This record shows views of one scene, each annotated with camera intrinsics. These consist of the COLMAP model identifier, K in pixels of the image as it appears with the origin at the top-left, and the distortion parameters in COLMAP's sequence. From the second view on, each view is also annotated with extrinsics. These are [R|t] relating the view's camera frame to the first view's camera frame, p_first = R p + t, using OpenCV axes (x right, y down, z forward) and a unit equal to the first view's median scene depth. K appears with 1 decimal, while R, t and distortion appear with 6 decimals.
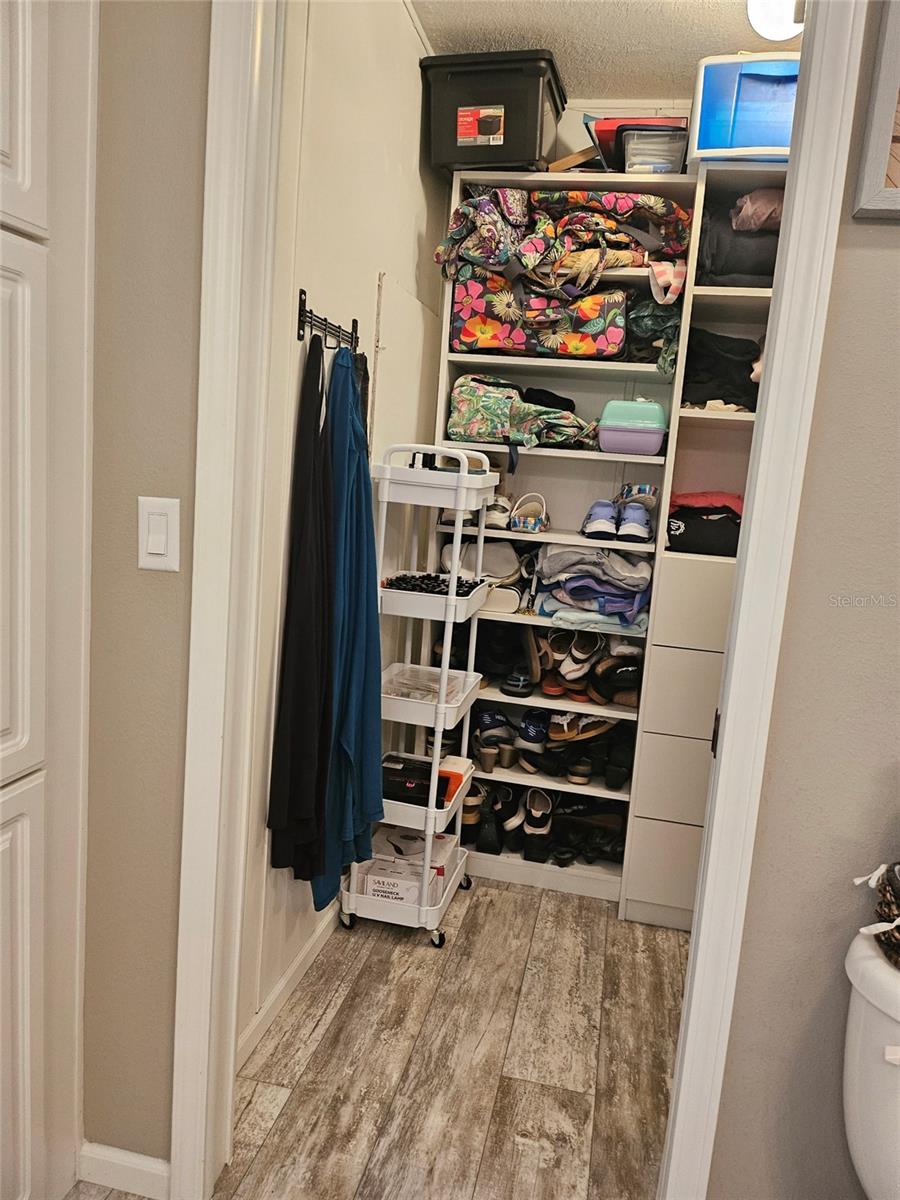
lens RADIAL K [[843.4, 0, 456.8], [0, 843.4, 590.8], [0, 0, 1]] dist [0.052809, -0.067296]
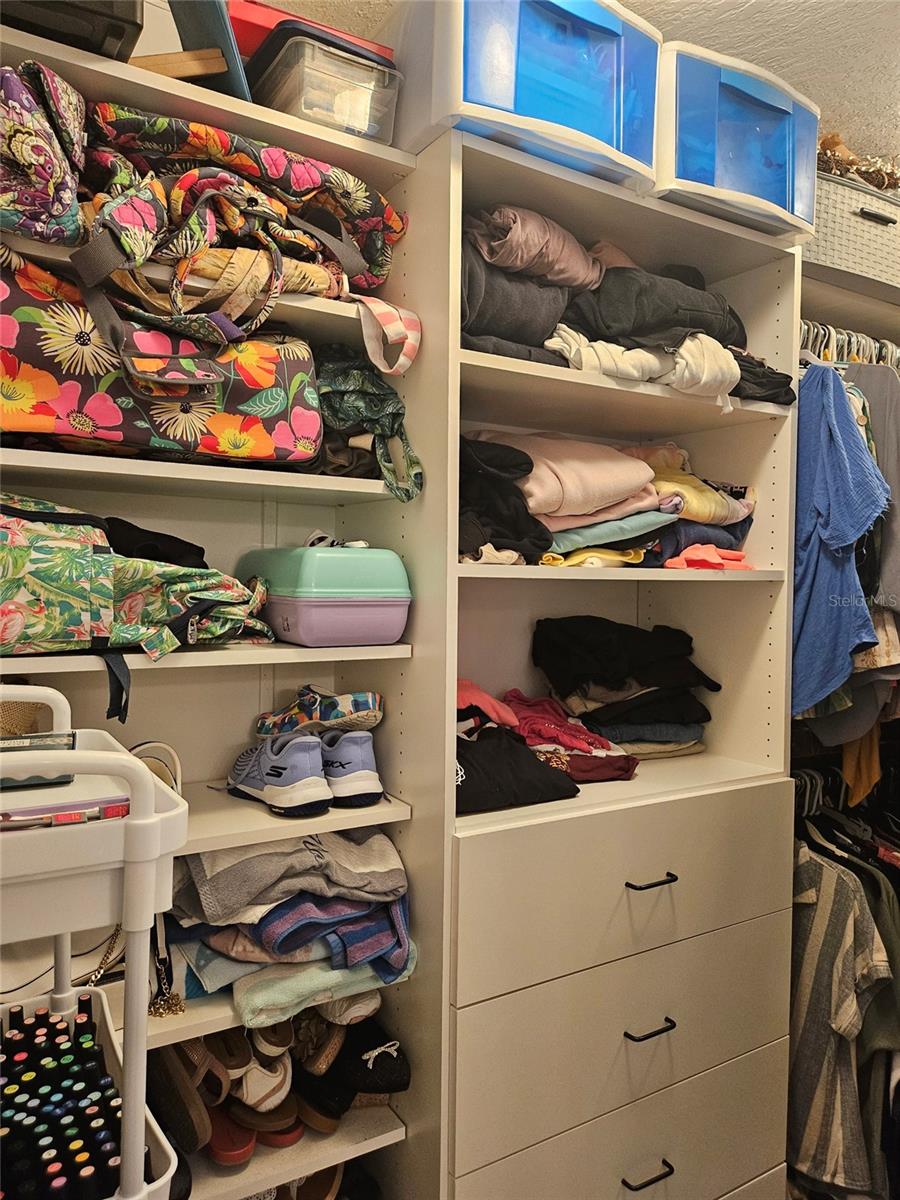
lens RADIAL K [[843.4, 0, 456.8], [0, 843.4, 590.8], [0, 0, 1]] dist [0.052809, -0.067296]
pose [[0.720239, -0.081245, 0.688952, -0.108086], [0.139686, 0.989762, -0.029311, -0.172167], [-0.679517, 0.117348, 0.724214, 0.575635]]
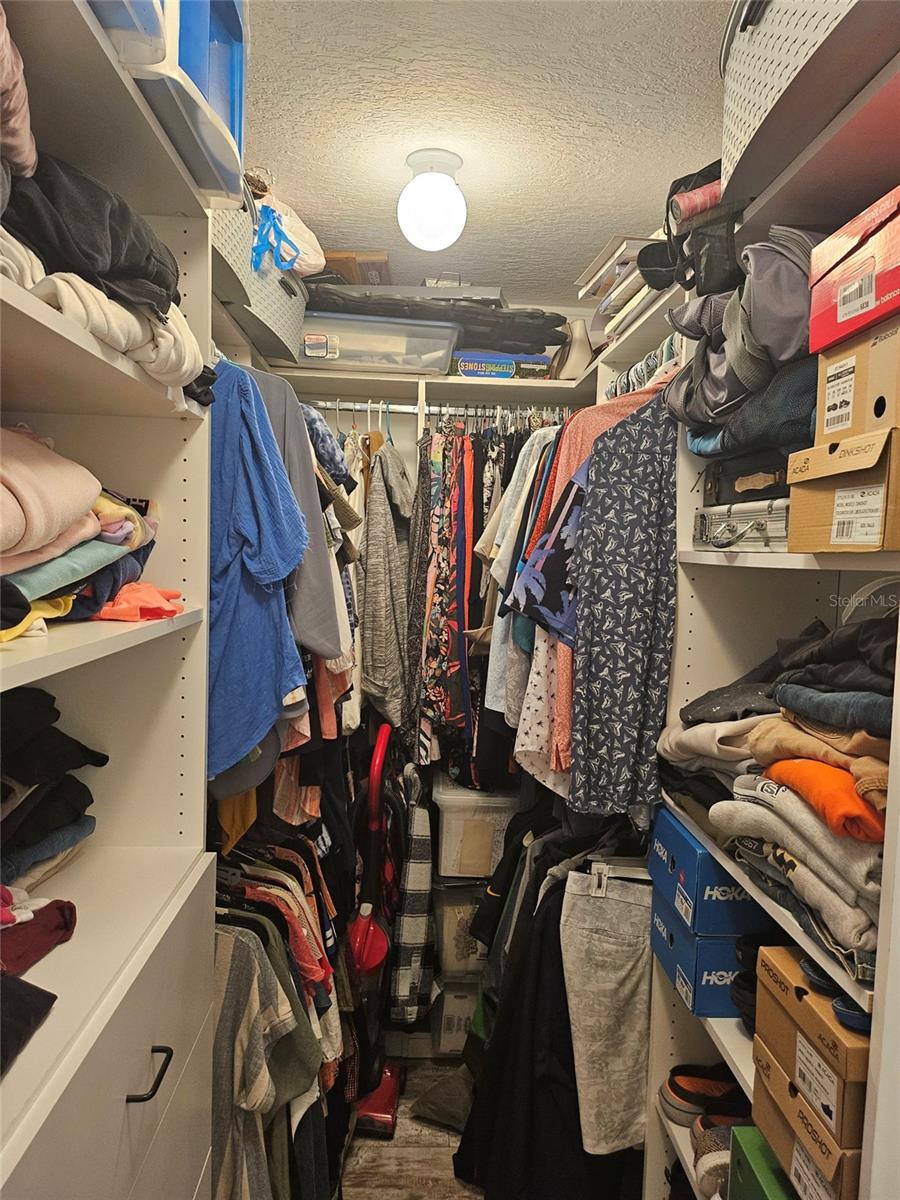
lens RADIAL K [[843.4, 0, 456.8], [0, 843.4, 590.8], [0, 0, 1]] dist [0.052809, -0.067296]
pose [[-0.259477, -0.139390, 0.955637, -0.030716], [0.083014, 0.982647, 0.165870, -0.258143], [-0.962175, 0.122371, -0.243403, 0.850277]]
